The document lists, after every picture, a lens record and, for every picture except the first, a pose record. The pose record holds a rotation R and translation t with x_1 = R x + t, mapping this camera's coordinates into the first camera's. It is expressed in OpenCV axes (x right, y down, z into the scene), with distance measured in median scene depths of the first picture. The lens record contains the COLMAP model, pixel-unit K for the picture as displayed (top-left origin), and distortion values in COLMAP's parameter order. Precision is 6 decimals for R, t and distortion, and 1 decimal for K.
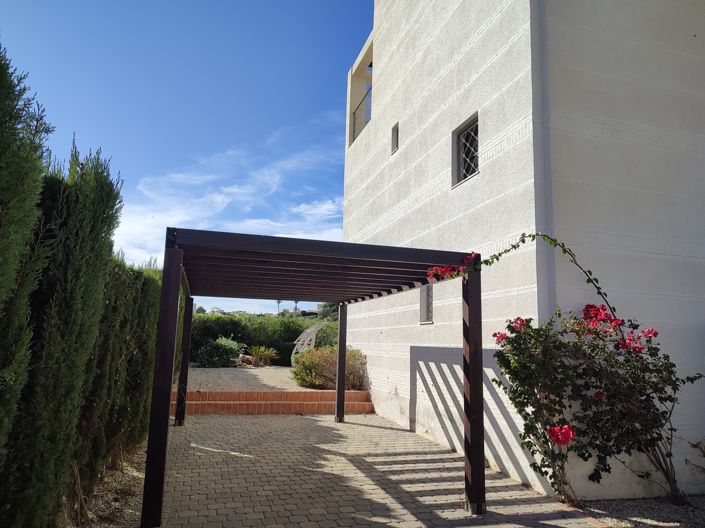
lens RADIAL K [[506.2, 0, 352.5], [0, 506.2, 264.0], [0, 0, 1]] dist [0.035186, -0.036254]
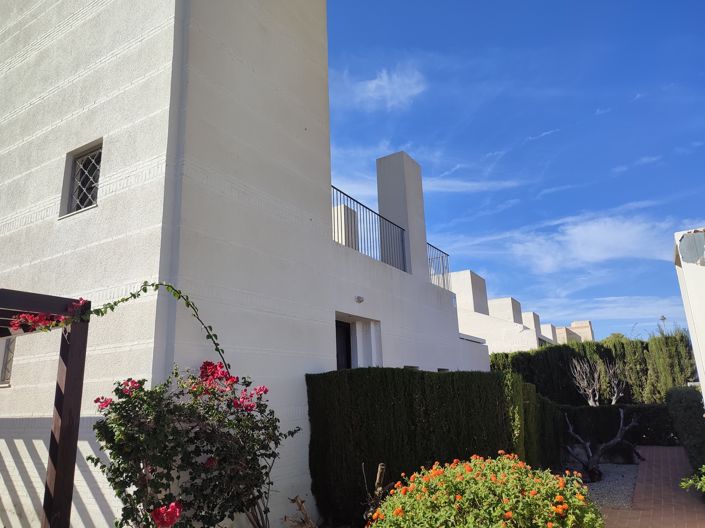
lens RADIAL K [[506.2, 0, 352.5], [0, 506.2, 264.0], [0, 0, 1]] dist [0.035186, -0.036254]
pose [[0.740096, 0.119383, 0.661820, 0.012962], [-0.053496, 0.991450, -0.119020, -0.003981], [-0.670370, 0.052681, 0.740155, 0.101462]]
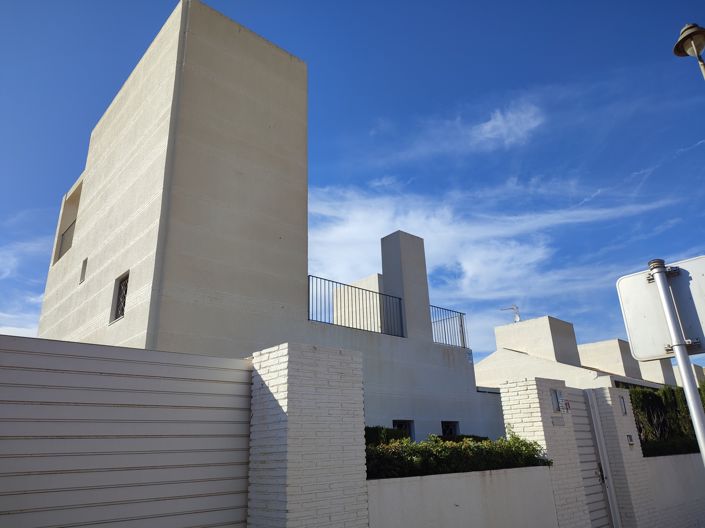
lens RADIAL K [[506.2, 0, 352.5], [0, 506.2, 264.0], [0, 0, 1]] dist [0.035186, -0.036254]
pose [[0.902216, 0.096074, 0.420447, 0.295282], [-0.012852, 0.980429, -0.196454, -0.088739], [-0.431093, 0.171841, 0.885793, -0.576612]]
